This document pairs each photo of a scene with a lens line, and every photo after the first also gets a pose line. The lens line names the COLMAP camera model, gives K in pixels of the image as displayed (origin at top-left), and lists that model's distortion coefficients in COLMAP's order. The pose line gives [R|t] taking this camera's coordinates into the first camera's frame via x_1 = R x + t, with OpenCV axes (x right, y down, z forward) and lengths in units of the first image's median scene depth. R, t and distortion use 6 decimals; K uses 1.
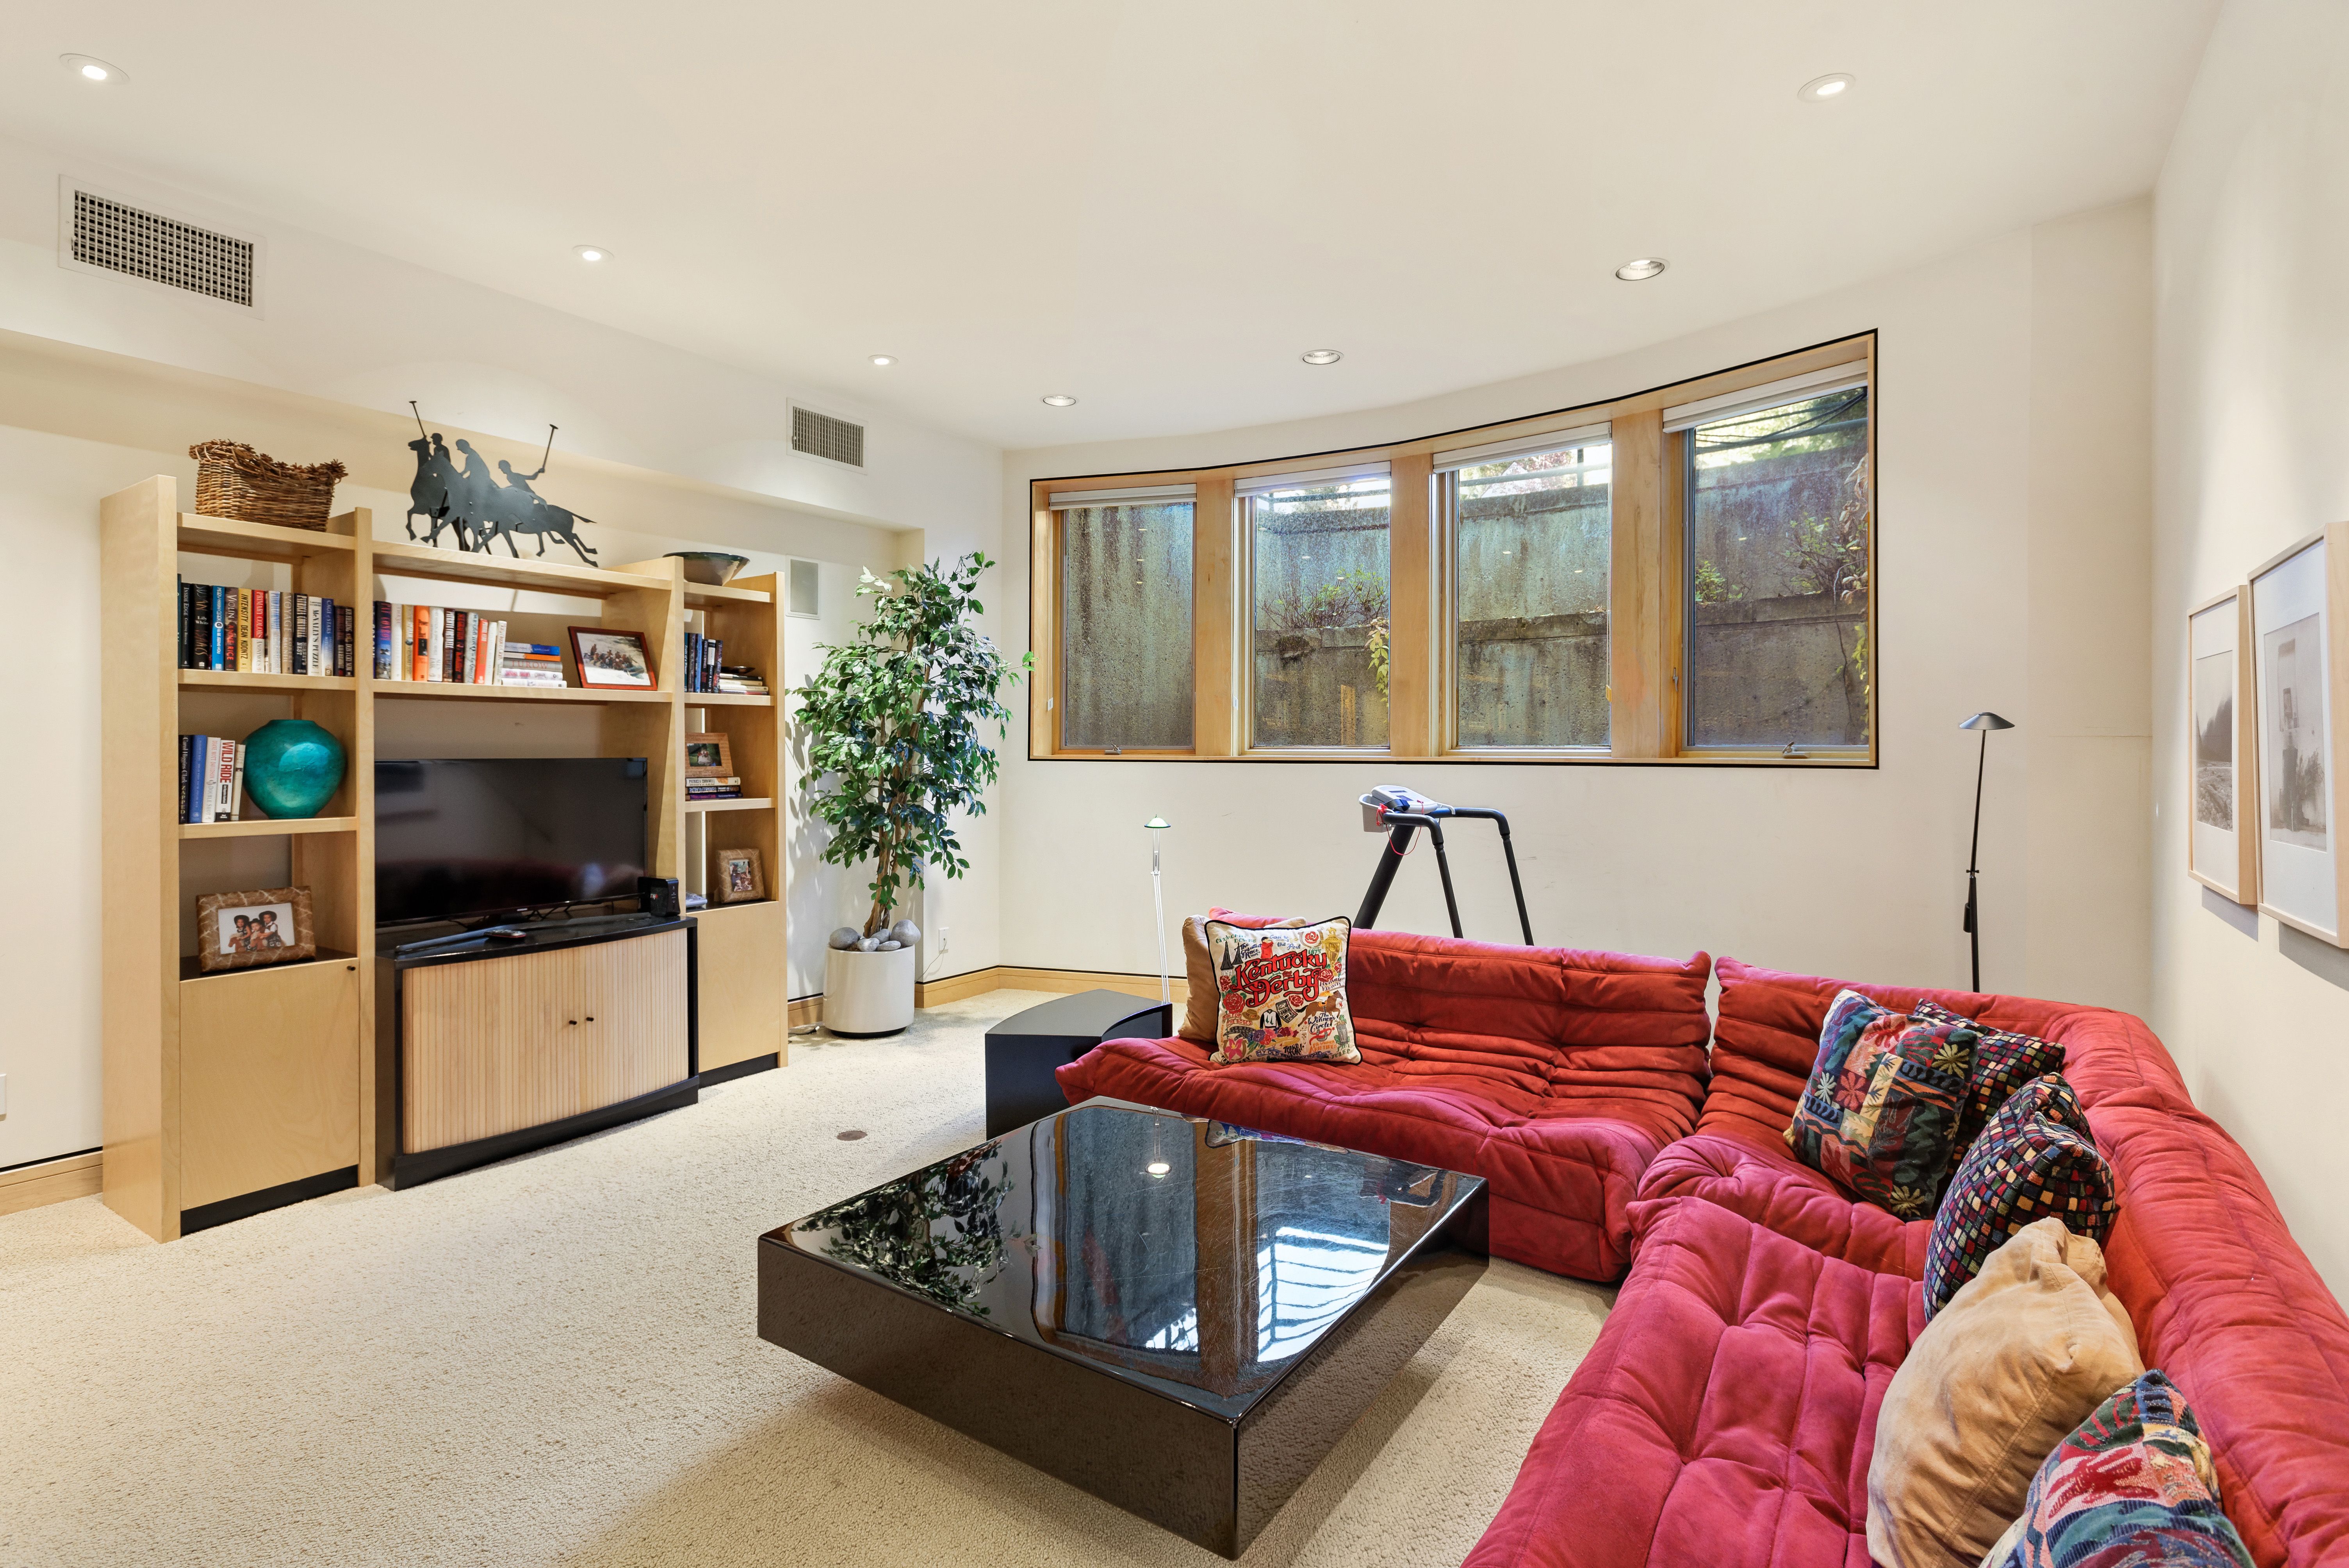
lens RADIAL K [[1128.1, 0, 1170.6], [0, 1128.1, 743.5], [0, 0, 1]] dist [0.000278, 0.000067]
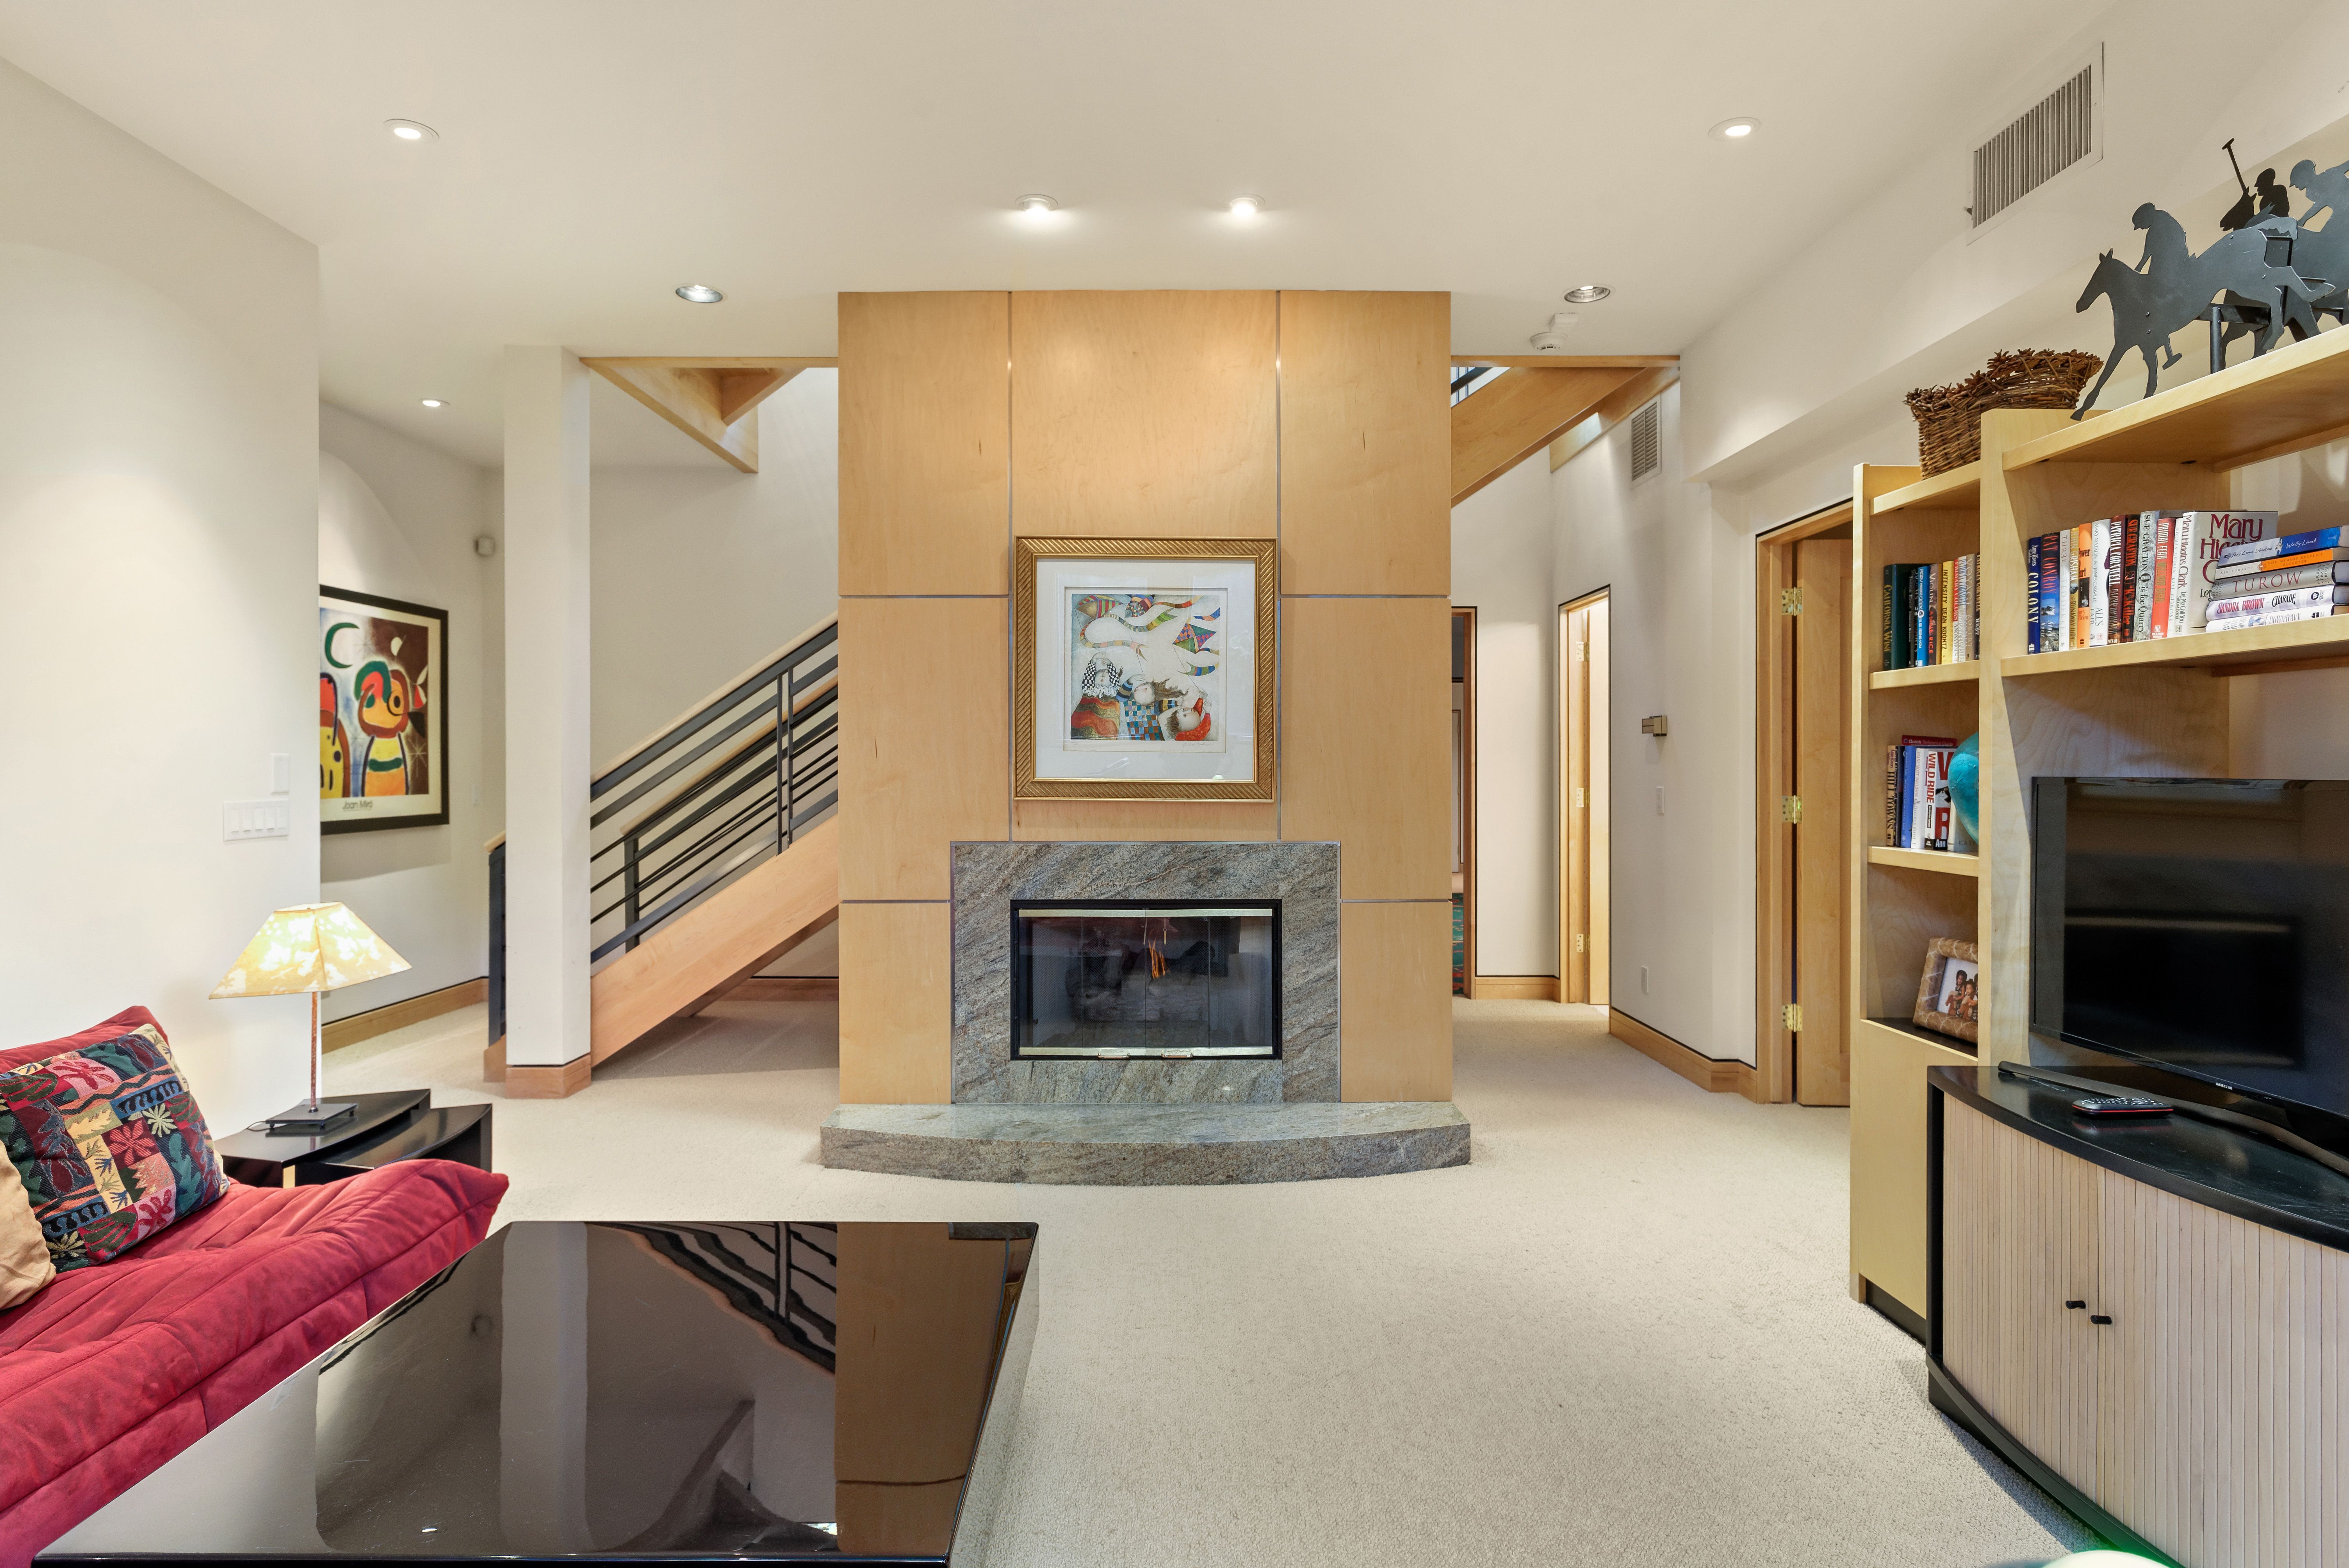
lens RADIAL K [[1285.7, 0, 1174.5], [0, 1285.7, 784.0], [0, 0, 1]] dist [-0.001540, -0.000339]
pose [[-0.825077, 0.004681, -0.565001, 0.138785], [0.000564, 0.999972, 0.007461, 0.012906], [0.565020, 0.005837, -0.825057, 1.364955]]
